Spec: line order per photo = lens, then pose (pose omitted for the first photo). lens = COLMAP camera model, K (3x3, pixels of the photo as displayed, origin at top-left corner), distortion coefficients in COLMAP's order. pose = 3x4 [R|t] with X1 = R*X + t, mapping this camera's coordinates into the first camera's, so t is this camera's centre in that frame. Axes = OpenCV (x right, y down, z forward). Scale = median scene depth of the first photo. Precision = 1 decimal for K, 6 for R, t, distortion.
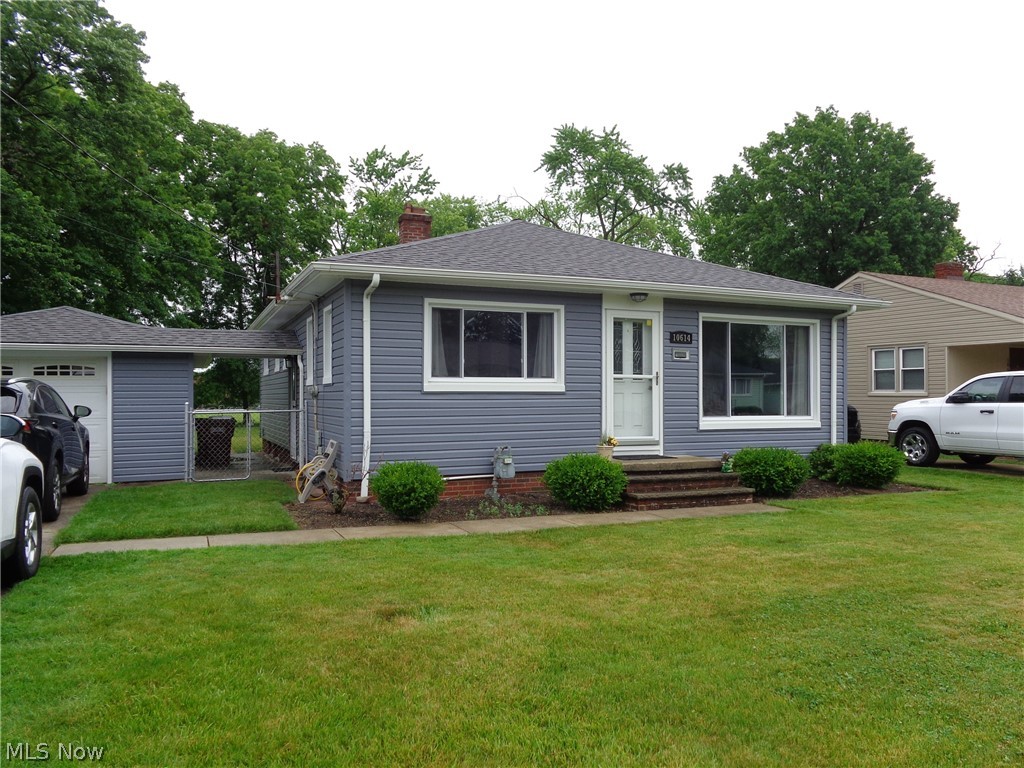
lens RADIAL K [[766.2, 0, 517.9], [0, 766.2, 379.5], [0, 0, 1]] dist [-0.006879, 0.005532]
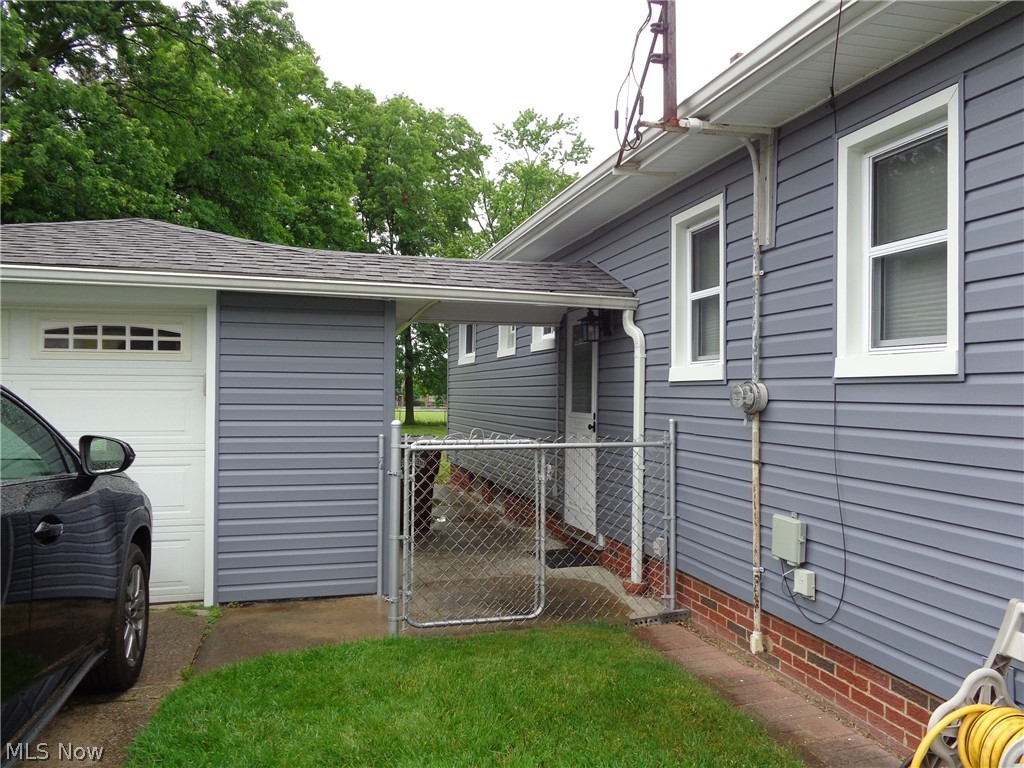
lens RADIAL K [[788.9, 0, 512.0], [0, 788.9, 384.0], [0, 0, 1]] dist [0.007872, 0.003488]
pose [[0.987252, 0.013674, -0.158576, -0.310162], [-0.012423, 0.999883, 0.008879, 0.007422], [0.158679, -0.006796, 0.987307, 0.615135]]
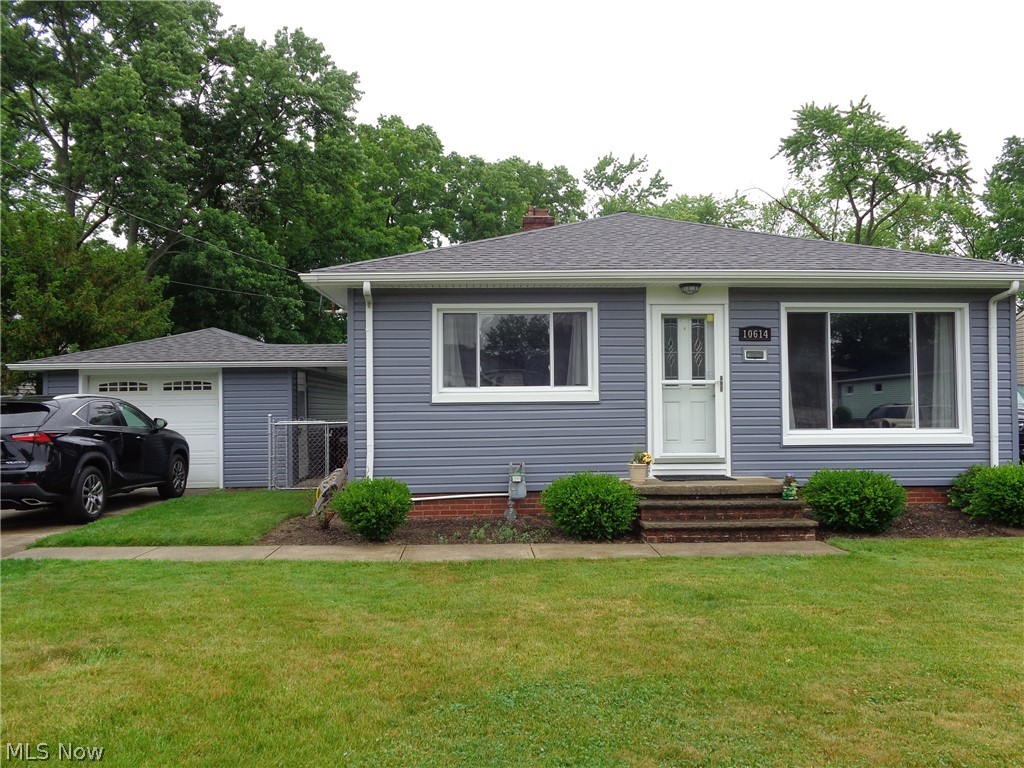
lens RADIAL K [[766.8, 0, 511.6], [0, 766.8, 379.6], [0, 0, 1]] dist [0.002110, 0.004369]
pose [[0.936148, -0.019755, -0.351050, 0.247549], [0.016519, 0.999789, -0.012210, 0.000403], [0.351218, 0.005631, 0.936277, 0.125639]]
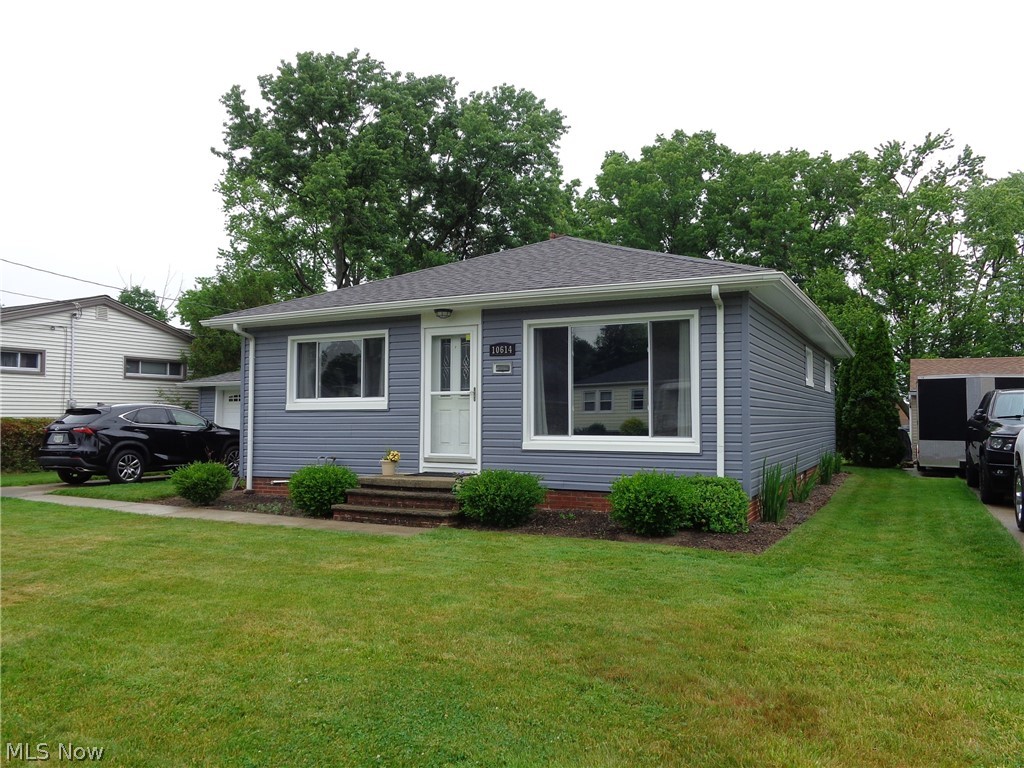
lens RADIAL K [[788.9, 0, 512.0], [0, 788.9, 384.0], [0, 0, 1]] dist [0.007872, 0.003488]
pose [[0.622621, -0.032210, -0.781860, 0.932635], [0.021424, 0.999480, -0.024114, 0.009954], [0.782230, -0.001737, 0.622987, 0.397235]]
